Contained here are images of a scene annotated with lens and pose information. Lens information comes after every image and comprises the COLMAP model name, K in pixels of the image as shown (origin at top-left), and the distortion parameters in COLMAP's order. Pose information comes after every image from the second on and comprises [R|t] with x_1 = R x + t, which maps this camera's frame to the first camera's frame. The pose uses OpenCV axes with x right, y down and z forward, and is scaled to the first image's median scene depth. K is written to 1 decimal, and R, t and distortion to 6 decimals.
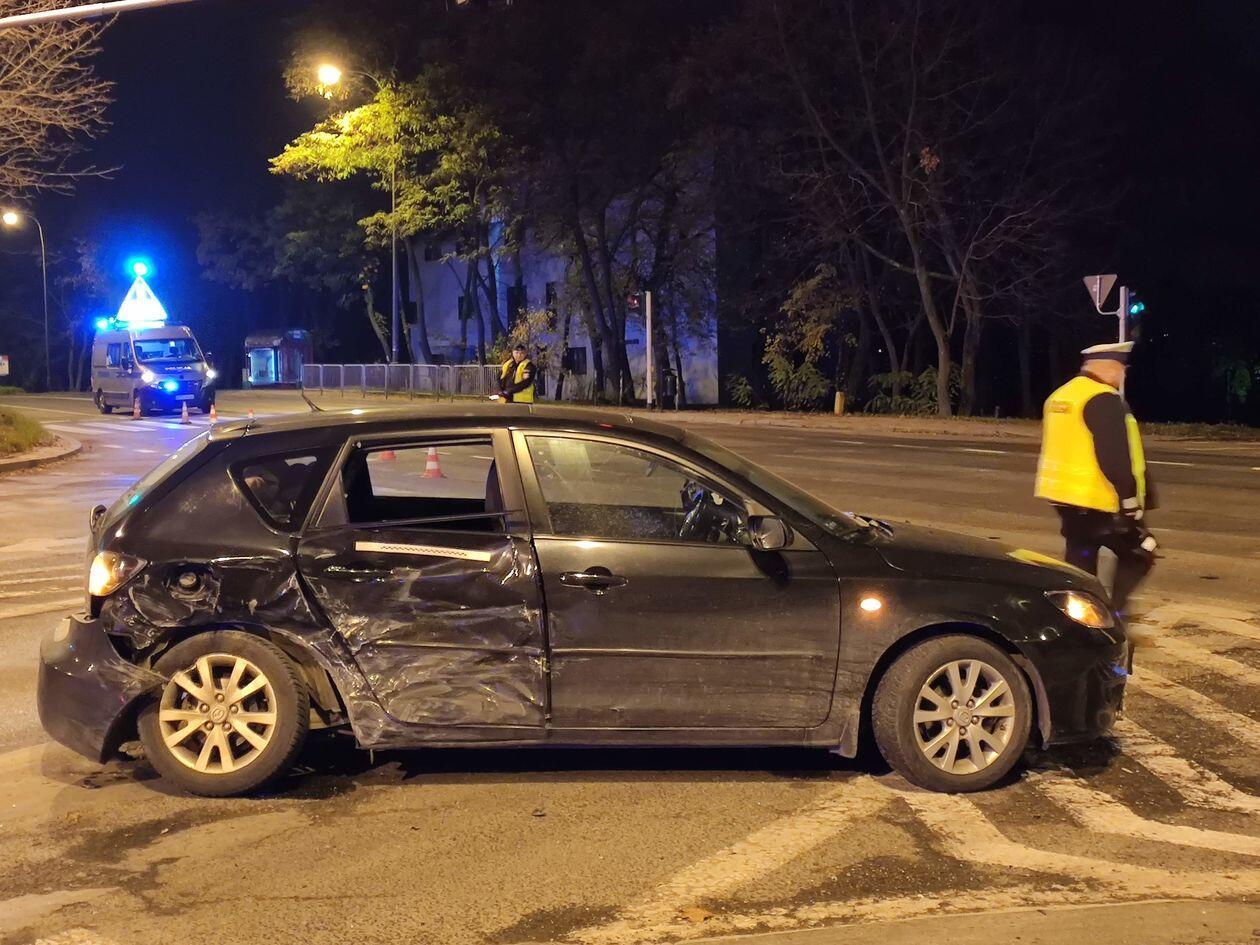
lens RADIAL K [[1960.2, 0, 638.7], [0, 1960.2, 474.5], [0, 0, 1]] dist [0.101324, -0.201096]
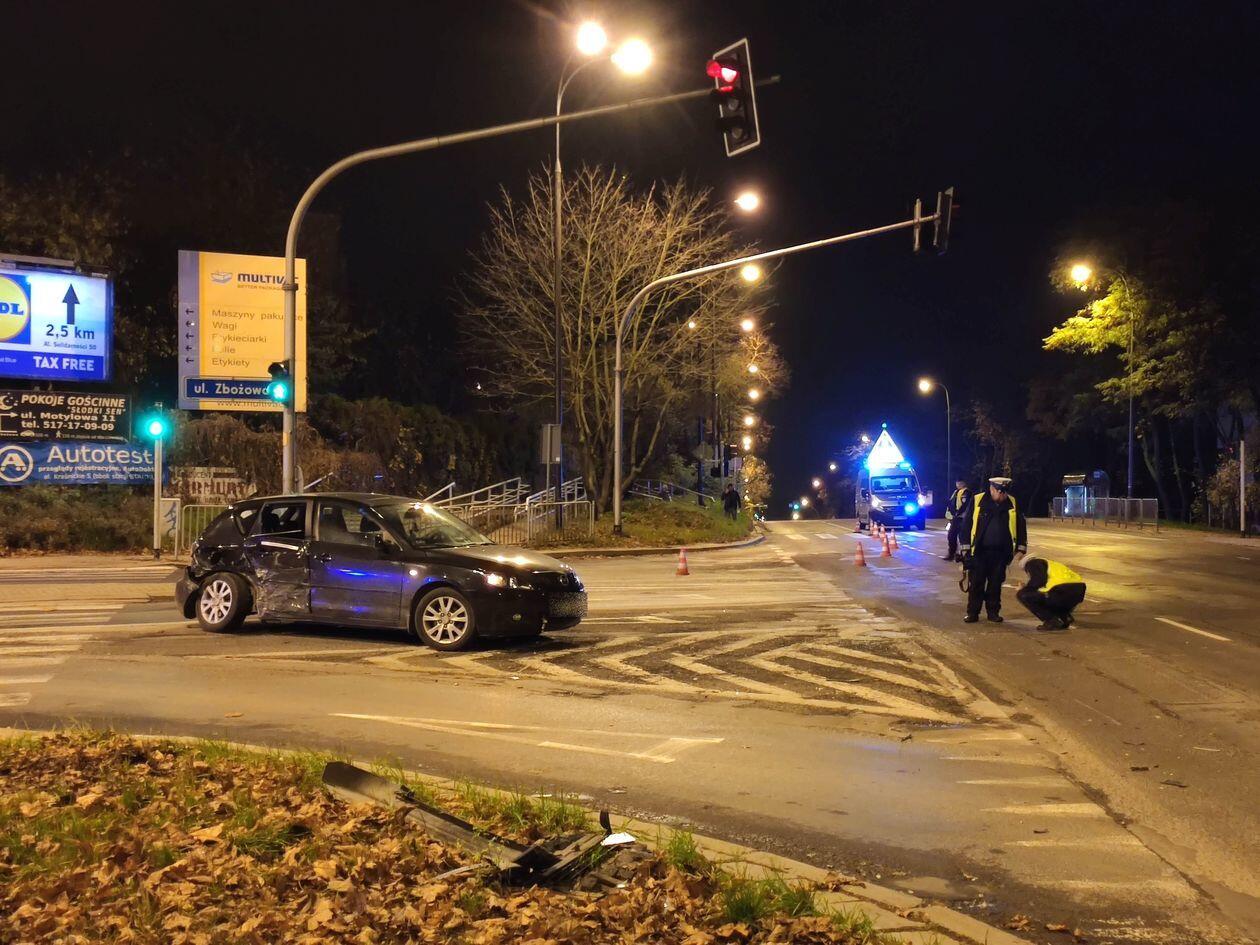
lens RADIAL K [[1654.3, 0, 597.7], [0, 1654.3, 471.4], [0, 0, 1]] dist [0.050999, -0.020363]
pose [[0.844292, 0.007430, -0.535831, 1.424287], [-0.046588, 0.997136, -0.059580, 0.051455], [0.533854, 0.075266, 0.842220, -0.653781]]
